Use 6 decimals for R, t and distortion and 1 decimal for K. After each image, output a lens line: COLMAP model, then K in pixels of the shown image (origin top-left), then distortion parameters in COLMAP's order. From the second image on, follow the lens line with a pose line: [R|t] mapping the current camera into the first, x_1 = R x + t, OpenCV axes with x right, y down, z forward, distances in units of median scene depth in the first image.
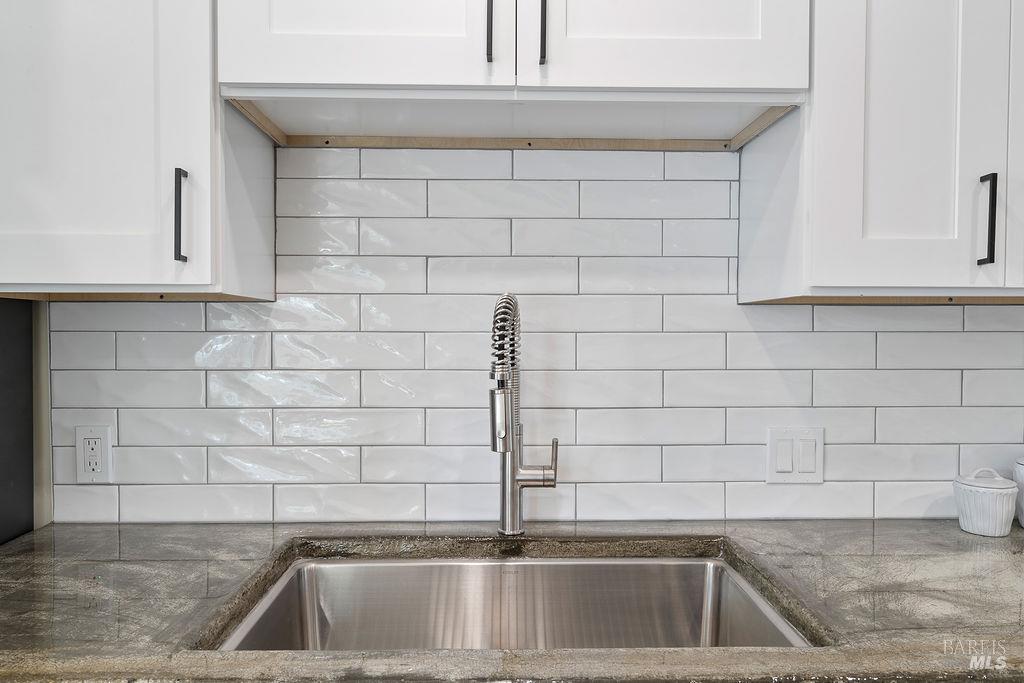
lens RADIAL K [[704.8, 0, 511.0], [0, 704.8, 347.1], [0, 0, 1]] dist [0.006306, 0.002690]
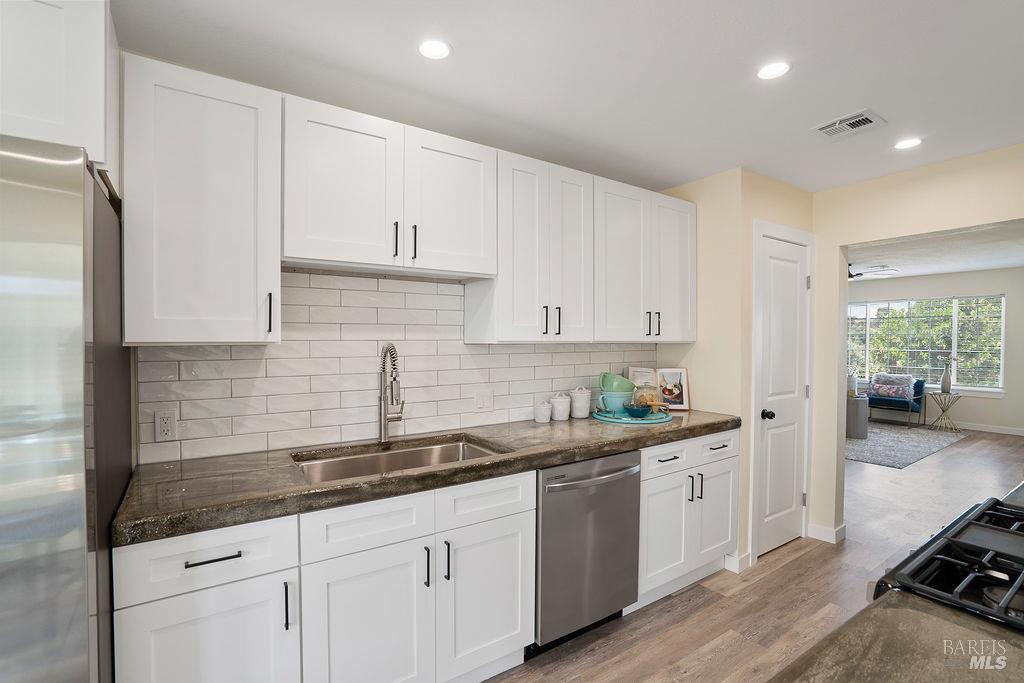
lens RADIAL K [[470.8, 0, 504.6], [0, 470.8, 352.3], [0, 0, 1]] dist [-0.029632, 0.000558]
pose [[0.844772, -0.015267, 0.534908, -0.494084], [0.013166, 0.999883, 0.007746, -0.044422], [-0.534964, 0.000499, 0.844875, -0.552566]]
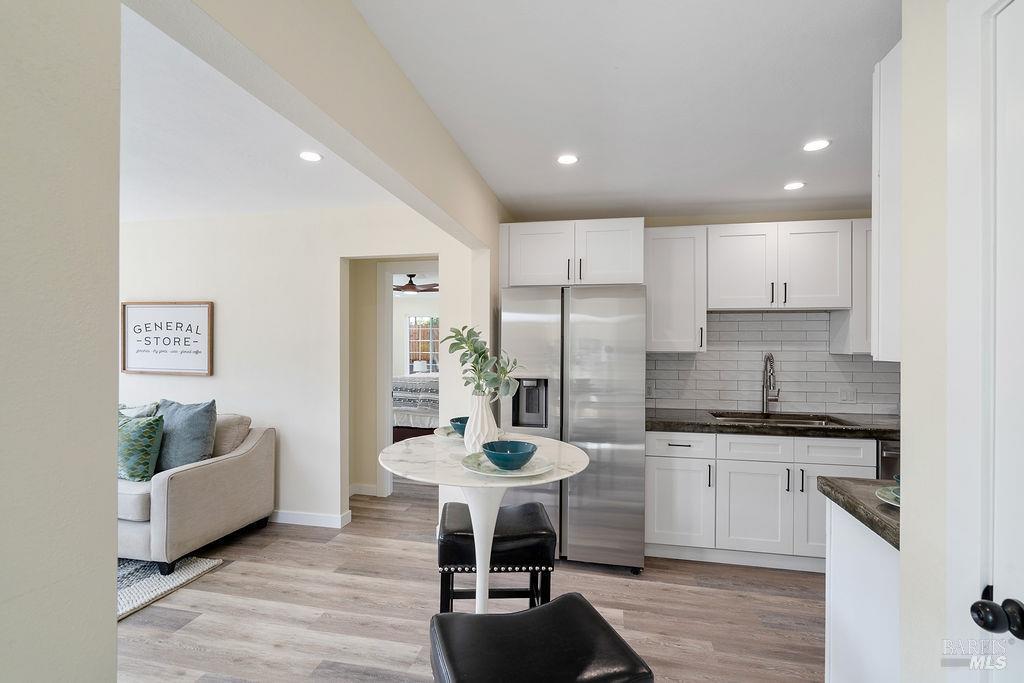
lens RADIAL K [[462.3, 0, 512.2], [0, 462.3, 345.4], [0, 0, 1]] dist [-0.001230, 0.000540]
pose [[0.975124, 0.002033, -0.221651, -0.789908], [-0.007427, 0.999696, -0.023503, -0.038922], [0.221536, 0.024565, 0.974843, -1.786318]]
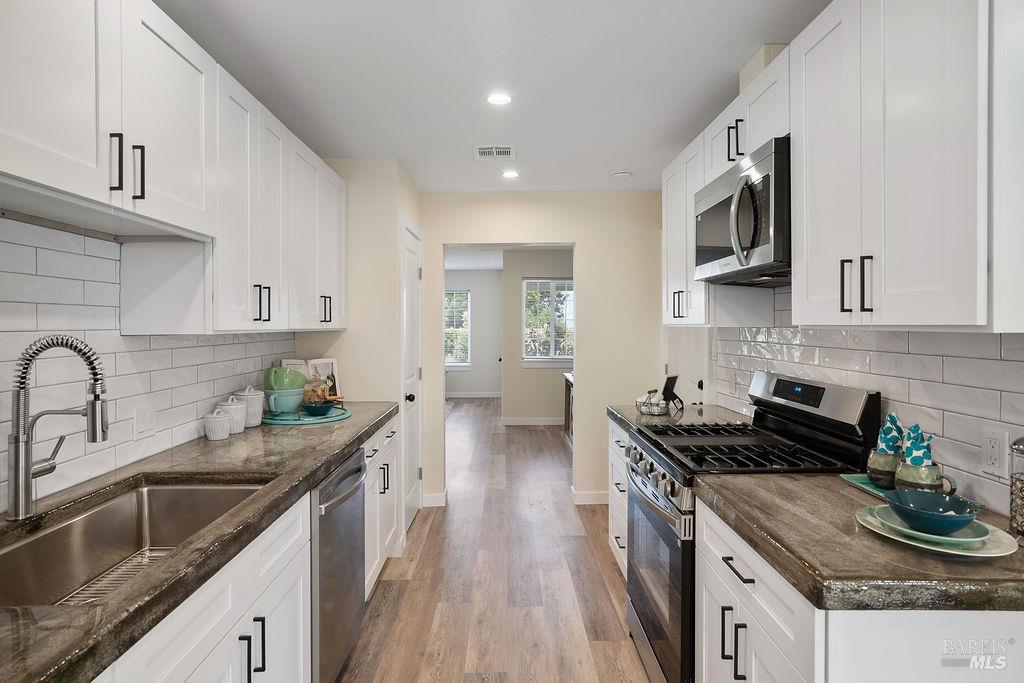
lens RADIAL K [[543.0, 0, 506.2], [0, 543.0, 324.7], [0, 0, 1]] dist [-0.049886, 0.025986]
pose [[0.023243, -0.000586, 0.999730, -0.940550], [0.031842, 0.999493, -0.000155, -0.060511], [-0.999223, 0.031837, 0.023250, 0.078676]]
